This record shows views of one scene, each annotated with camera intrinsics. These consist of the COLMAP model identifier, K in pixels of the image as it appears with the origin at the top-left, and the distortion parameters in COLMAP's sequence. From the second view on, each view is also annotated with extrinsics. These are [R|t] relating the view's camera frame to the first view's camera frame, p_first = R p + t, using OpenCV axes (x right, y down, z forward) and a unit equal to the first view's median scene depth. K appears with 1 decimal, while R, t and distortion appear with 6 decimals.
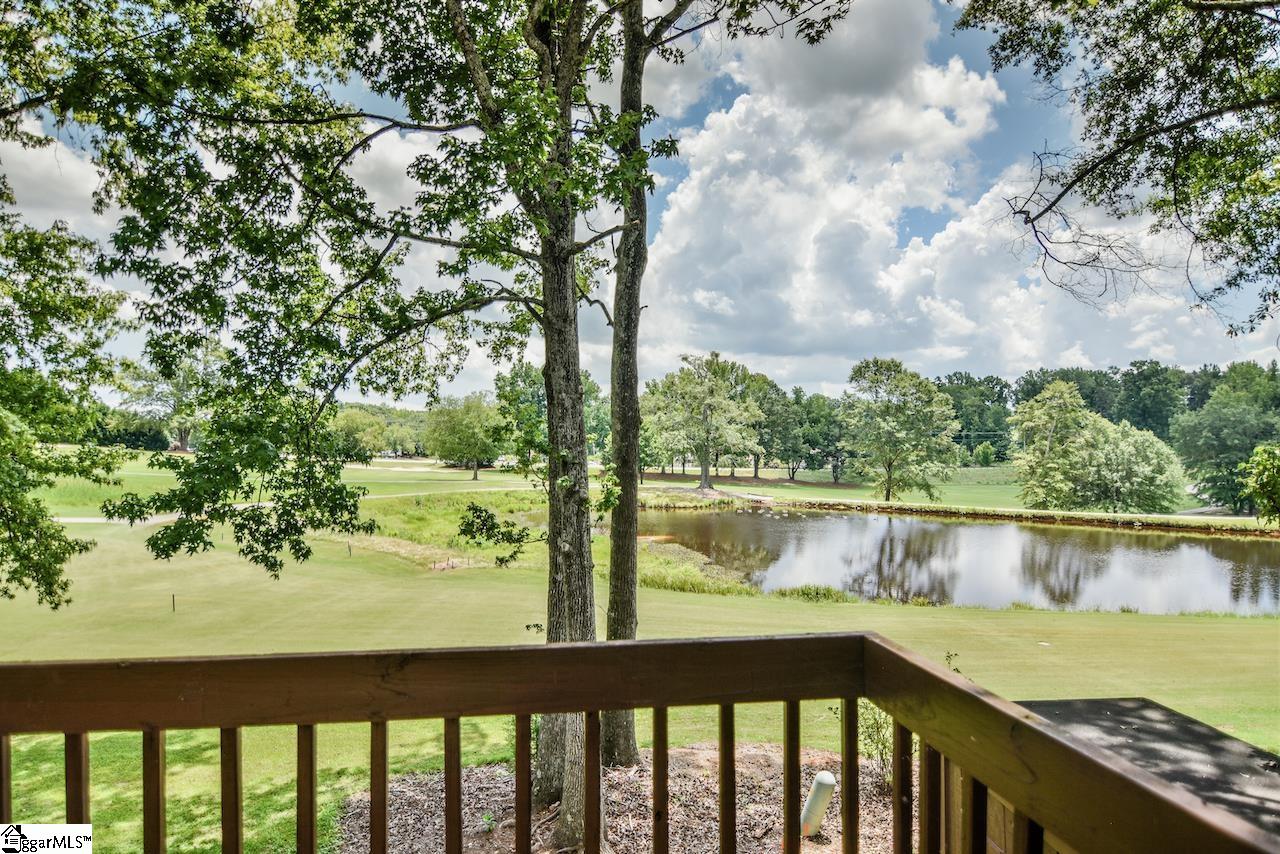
lens RADIAL K [[721.3, 0, 638.8], [0, 721.3, 433.6], [0, 0, 1]] dist [-0.015033, -0.003315]
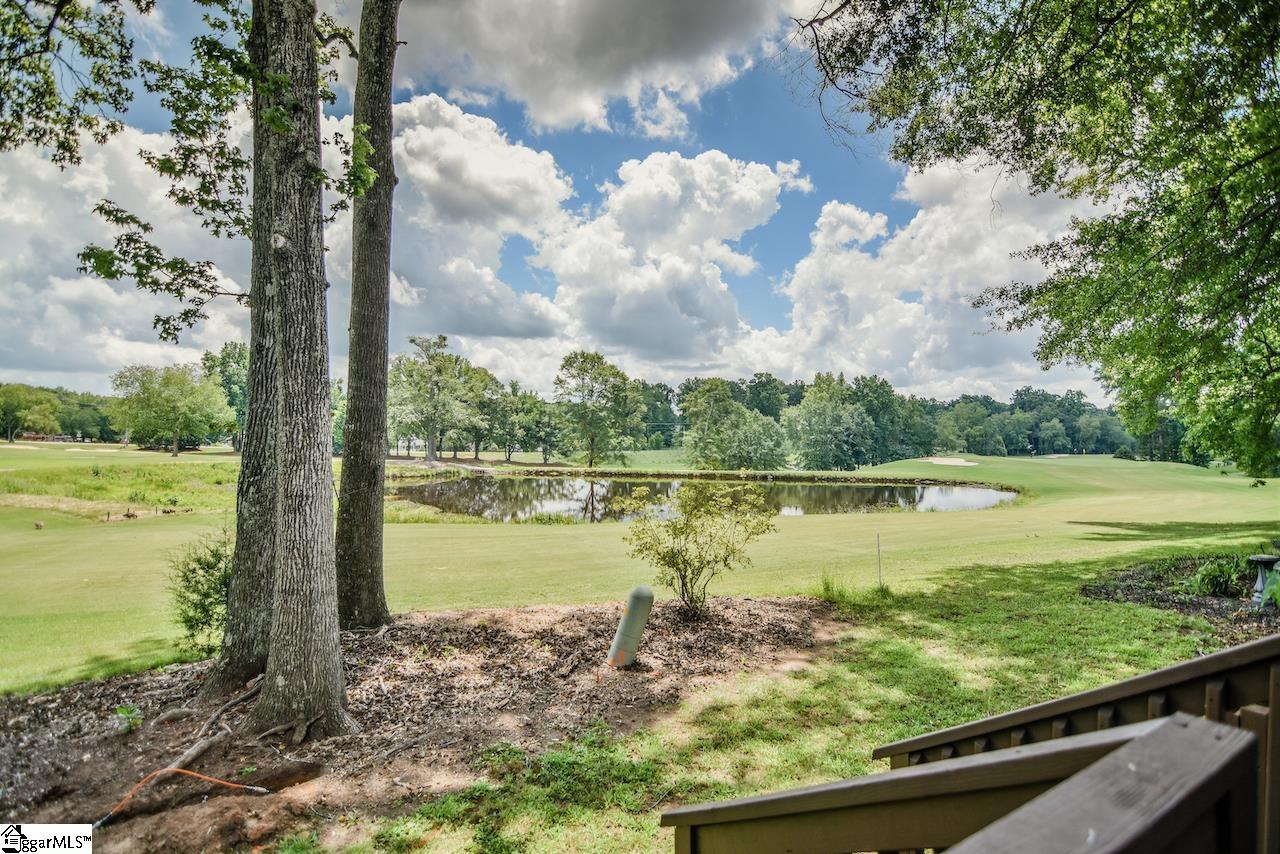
lens RADIAL K [[607.7, 0, 638.3], [0, 607.7, 432.0], [0, 0, 1]] dist [-0.013592, -0.006550]
pose [[0.910156, 0.009983, 0.414145, -0.007626], [-0.009253, 0.999950, -0.003770, 0.073462], [-0.414162, -0.000401, 0.910203, 0.091529]]
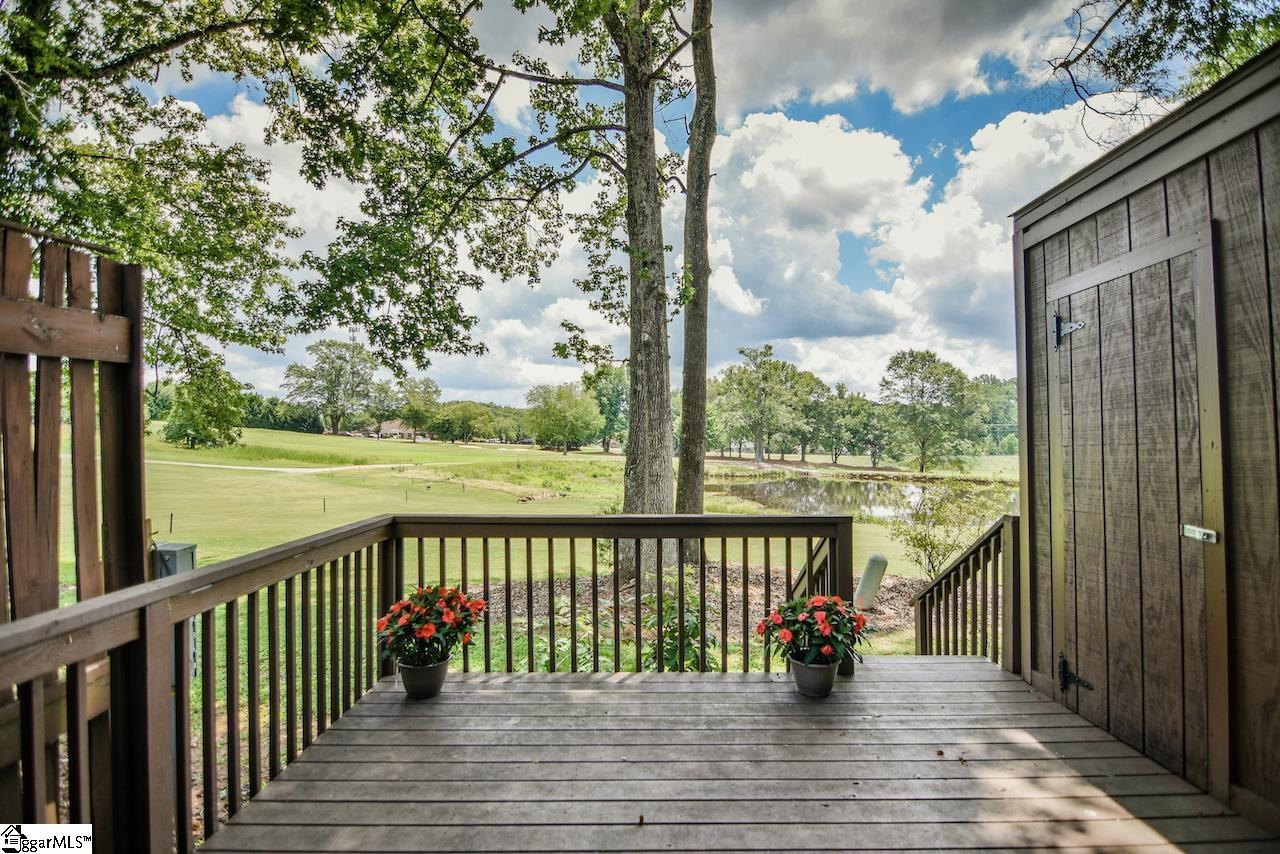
lens RADIAL K [[607.7, 0, 642.8], [0, 607.7, 430.7], [0, 0, 1]] dist [-0.013592, -0.006550]
pose [[0.995341, 0.006138, -0.096217, -0.002828], [-0.006748, 0.999959, -0.006013, 0.071447], [0.096176, 0.006634, 0.995342, 0.009775]]
